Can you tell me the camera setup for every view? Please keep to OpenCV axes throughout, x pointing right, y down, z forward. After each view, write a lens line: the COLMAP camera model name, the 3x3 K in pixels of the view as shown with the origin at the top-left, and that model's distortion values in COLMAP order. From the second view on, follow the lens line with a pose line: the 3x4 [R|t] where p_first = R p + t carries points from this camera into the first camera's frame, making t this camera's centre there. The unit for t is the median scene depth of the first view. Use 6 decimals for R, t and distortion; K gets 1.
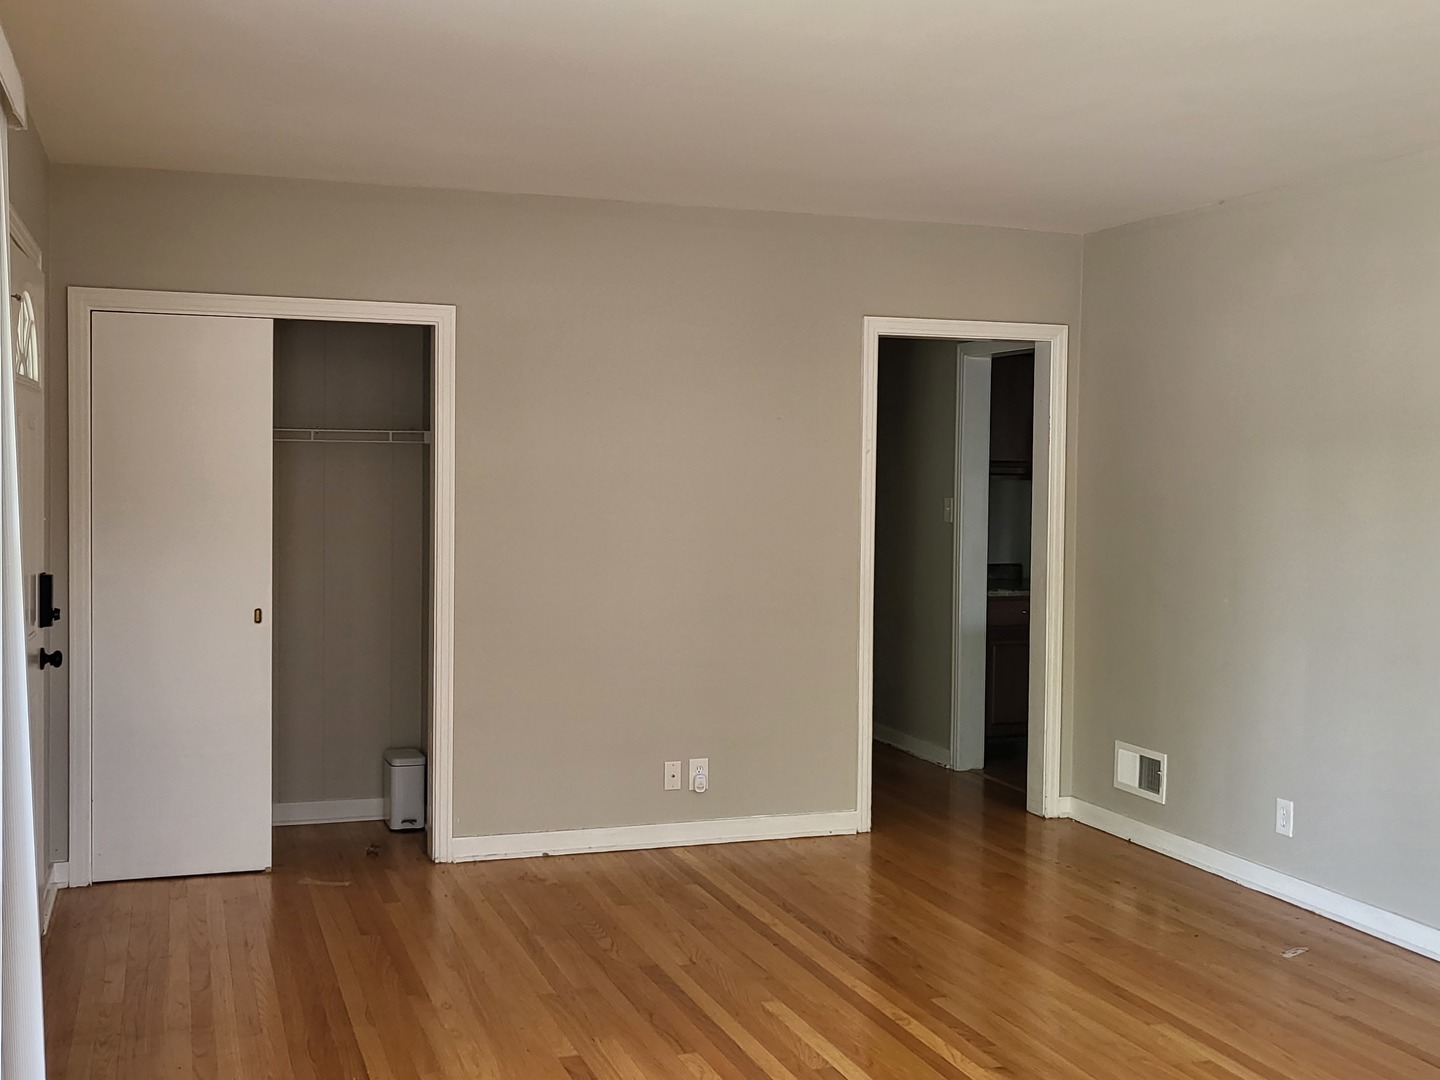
lens RADIAL K [[1566.2, 0, 720.0], [0, 1566.2, 540.0], [0, 0, 1]] dist [-0.011425, -0.018583]
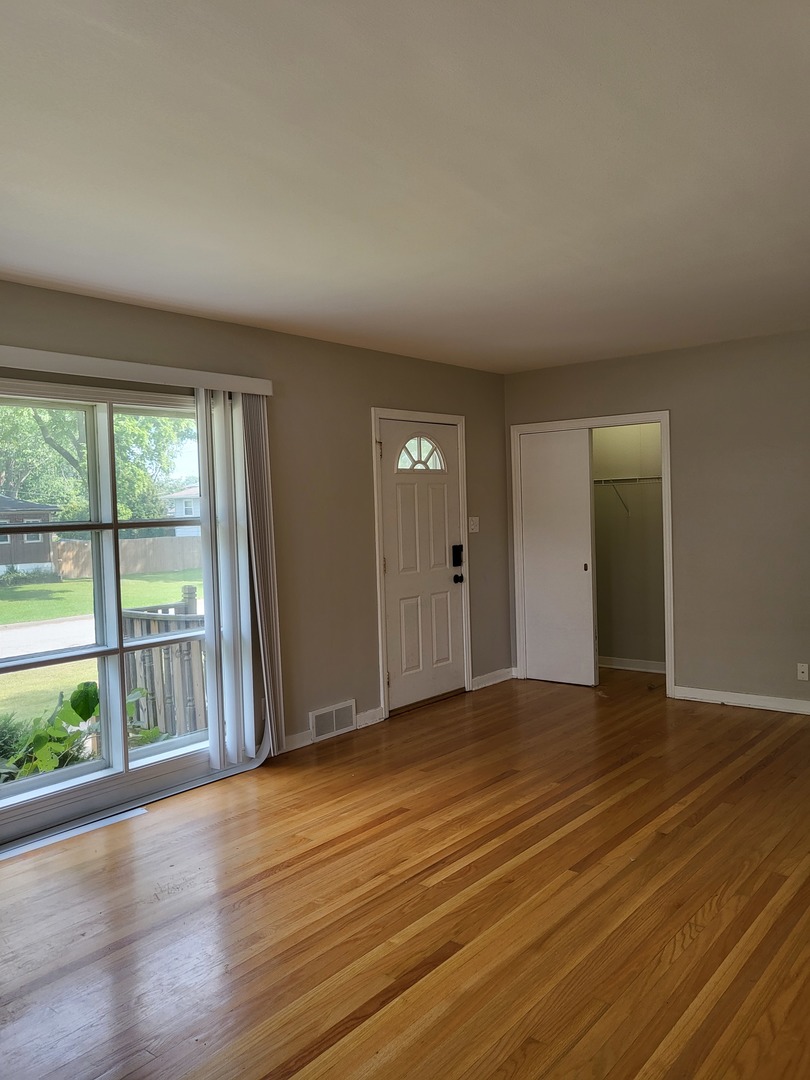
lens RADIAL K [[843.0, 0, 410.9], [0, 843.0, 544.0], [0, 0, 1]] dist [0.007176, 0.005674]
pose [[0.527970, 0.010917, -0.849193, 0.609466], [-0.000447, 0.999921, 0.012576, 0.002004], [0.849263, -0.006261, 0.527933, 0.194111]]
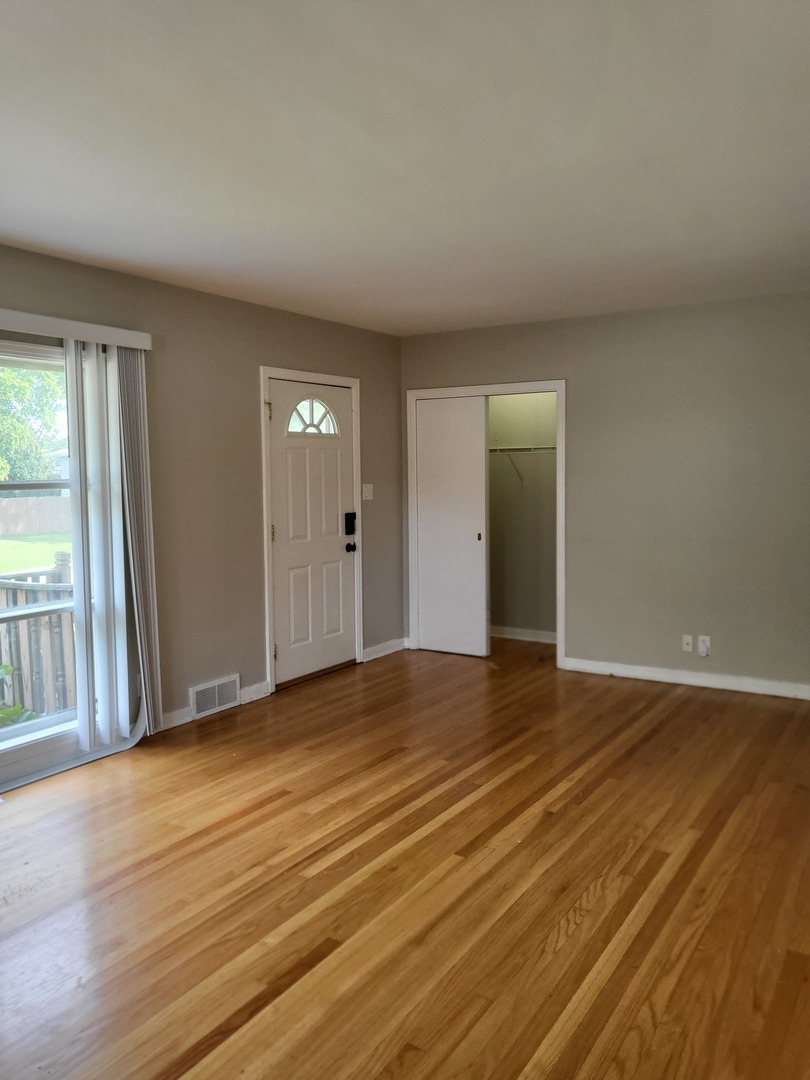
lens RADIAL K [[838.9, 0, 405.0], [0, 838.9, 540.0], [0, 0, 1]] dist [-0.004054, 0.001718]
pose [[0.619336, 0.051065, -0.783463, 0.578656], [-0.017482, 0.998532, 0.051263, -0.004533], [0.784931, -0.018053, 0.619320, 0.227730]]
